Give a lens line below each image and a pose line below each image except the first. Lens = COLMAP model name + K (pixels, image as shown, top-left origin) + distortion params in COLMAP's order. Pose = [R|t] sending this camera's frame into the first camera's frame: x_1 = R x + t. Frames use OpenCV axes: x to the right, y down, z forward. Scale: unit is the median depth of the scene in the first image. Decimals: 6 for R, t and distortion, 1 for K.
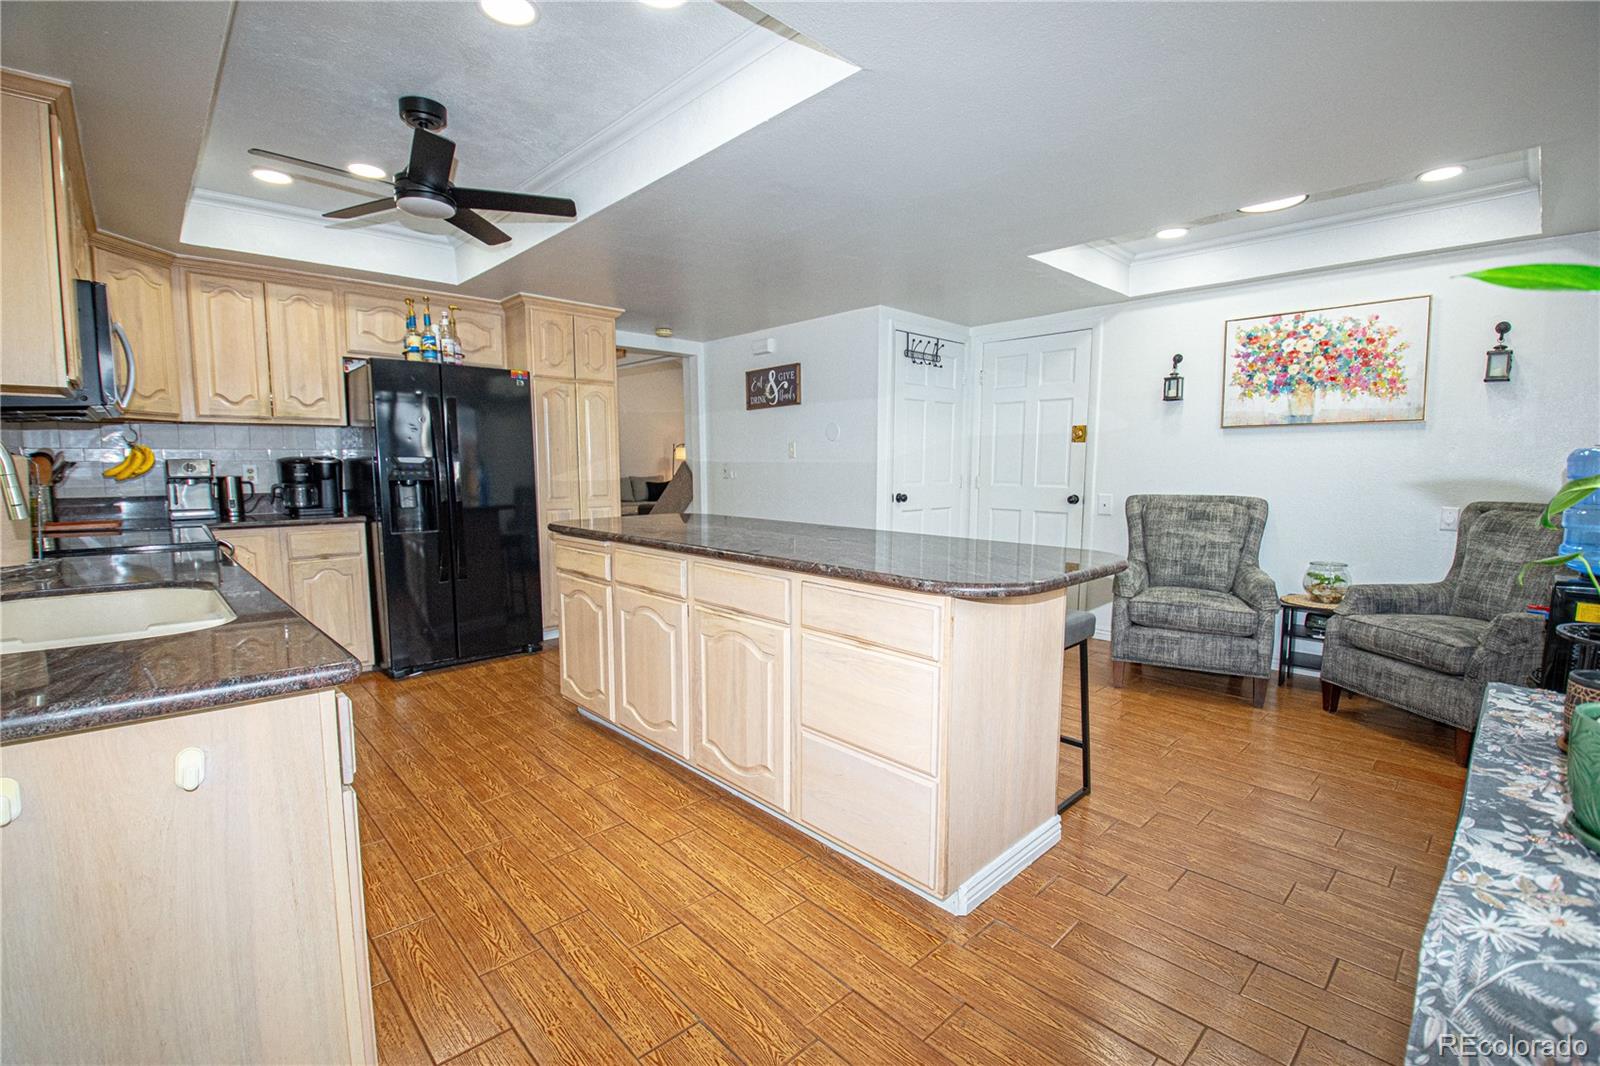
lens RADIAL K [[705.8, 0, 805.3], [0, 705.8, 537.5], [0, 0, 1]] dist [-0.020187, -0.000347]
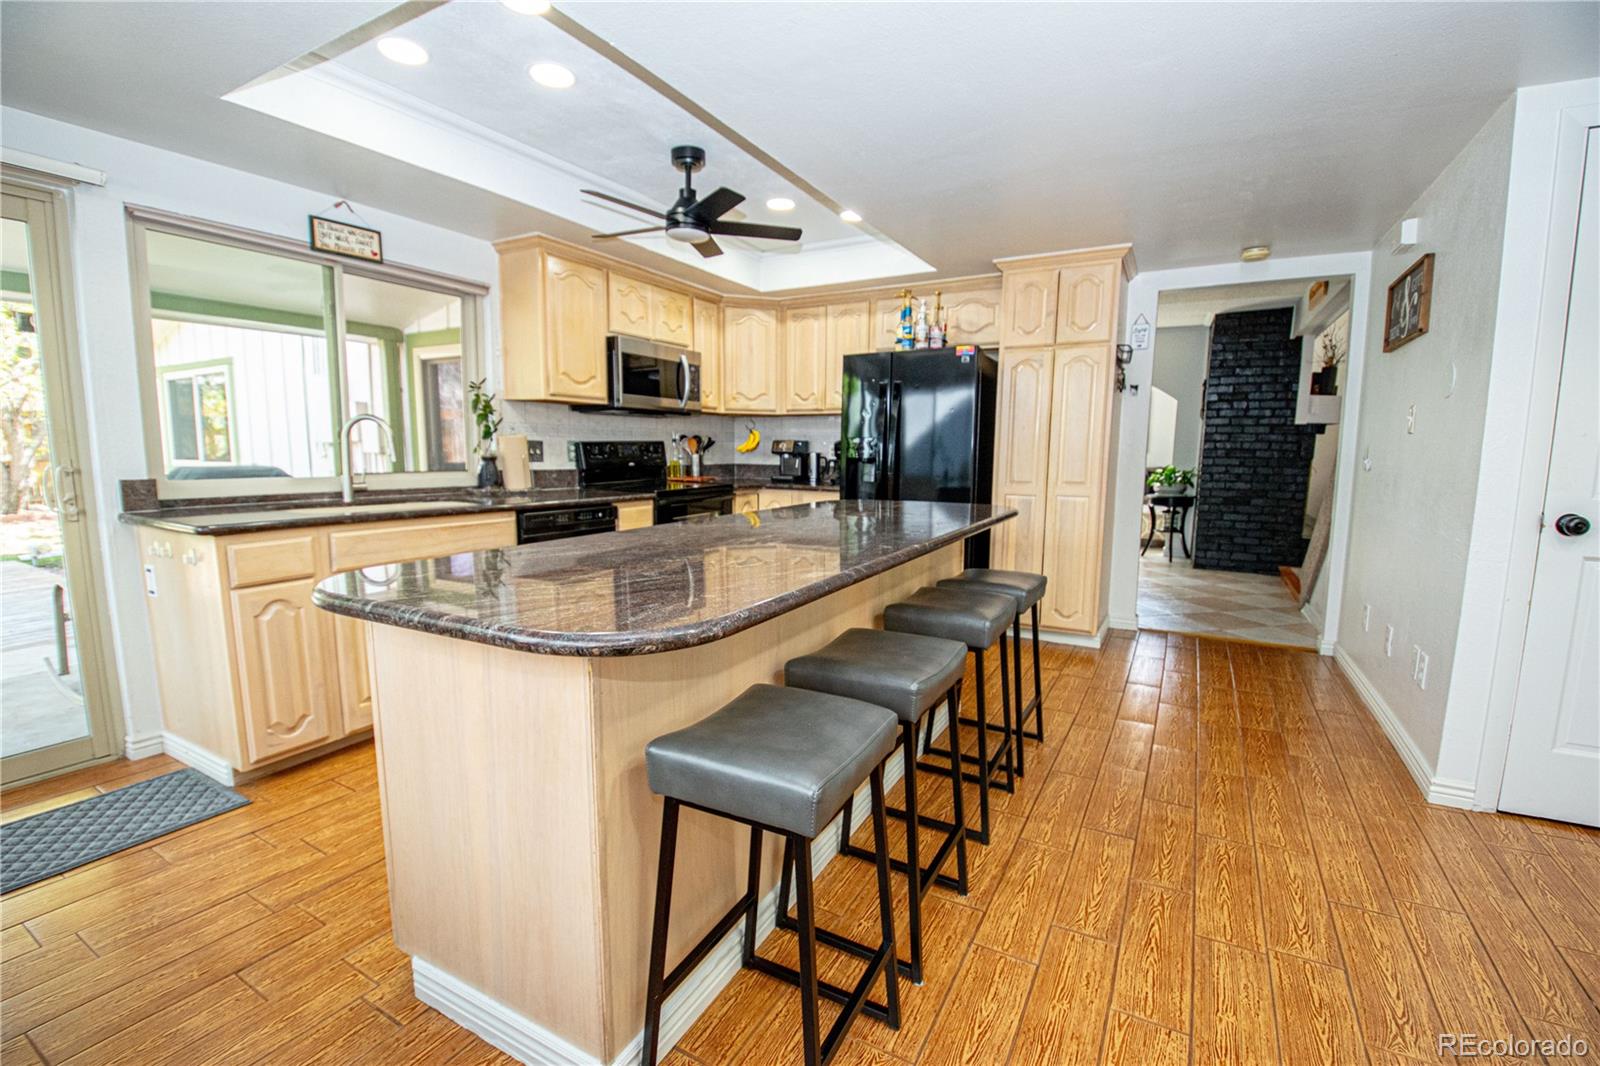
lens RADIAL K [[705.8, 0, 805.3], [0, 705.8, 537.5], [0, 0, 1]] dist [-0.020187, -0.000347]
pose [[0.295826, 0.122731, -0.947325, 0.484673], [-0.098310, 0.990358, 0.097607, -0.054418], [0.950169, 0.064256, 0.305039, 0.542310]]
